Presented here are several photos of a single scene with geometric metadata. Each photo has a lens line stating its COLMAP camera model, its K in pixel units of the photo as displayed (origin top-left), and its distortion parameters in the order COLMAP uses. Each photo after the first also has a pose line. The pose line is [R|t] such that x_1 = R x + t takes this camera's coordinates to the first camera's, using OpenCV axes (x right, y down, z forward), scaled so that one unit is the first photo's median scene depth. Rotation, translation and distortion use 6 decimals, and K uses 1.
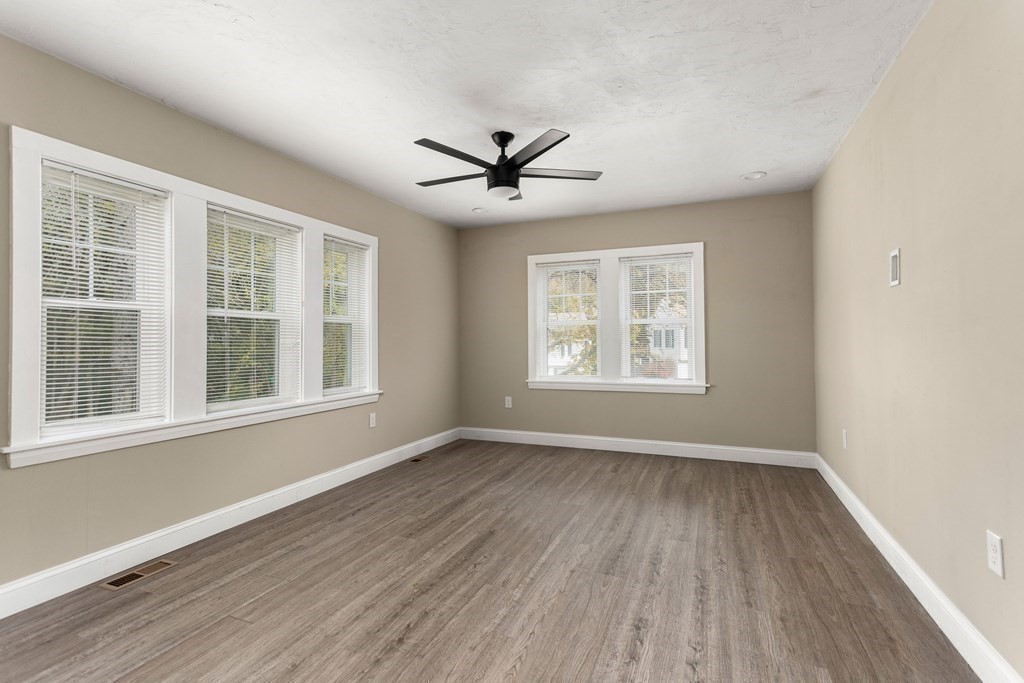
lens RADIAL K [[476.4, 0, 512.0], [0, 476.4, 341.5], [0, 0, 1]] dist [0.033180, 0.000812]
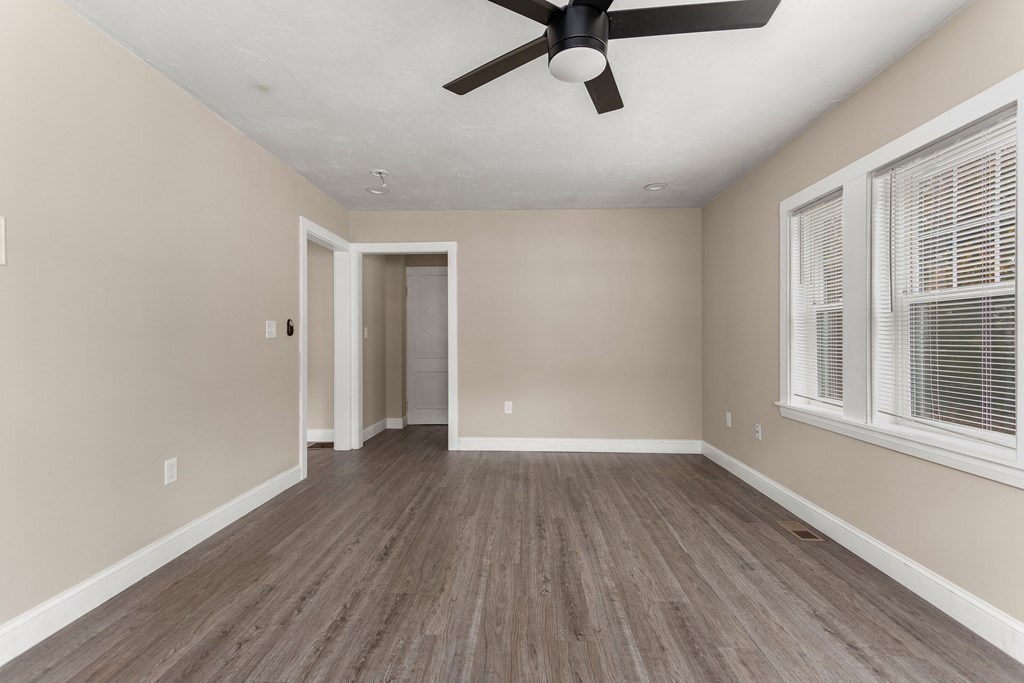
lens RADIAL K [[476.4, 0, 512.0], [0, 476.4, 341.5], [0, 0, 1]] dist [0.033180, 0.000812]
pose [[-0.933342, 0.008916, -0.358878, 0.325622], [0.007986, 0.999960, 0.004076, 0.001228], [0.358900, 0.000938, -0.933375, 1.898277]]
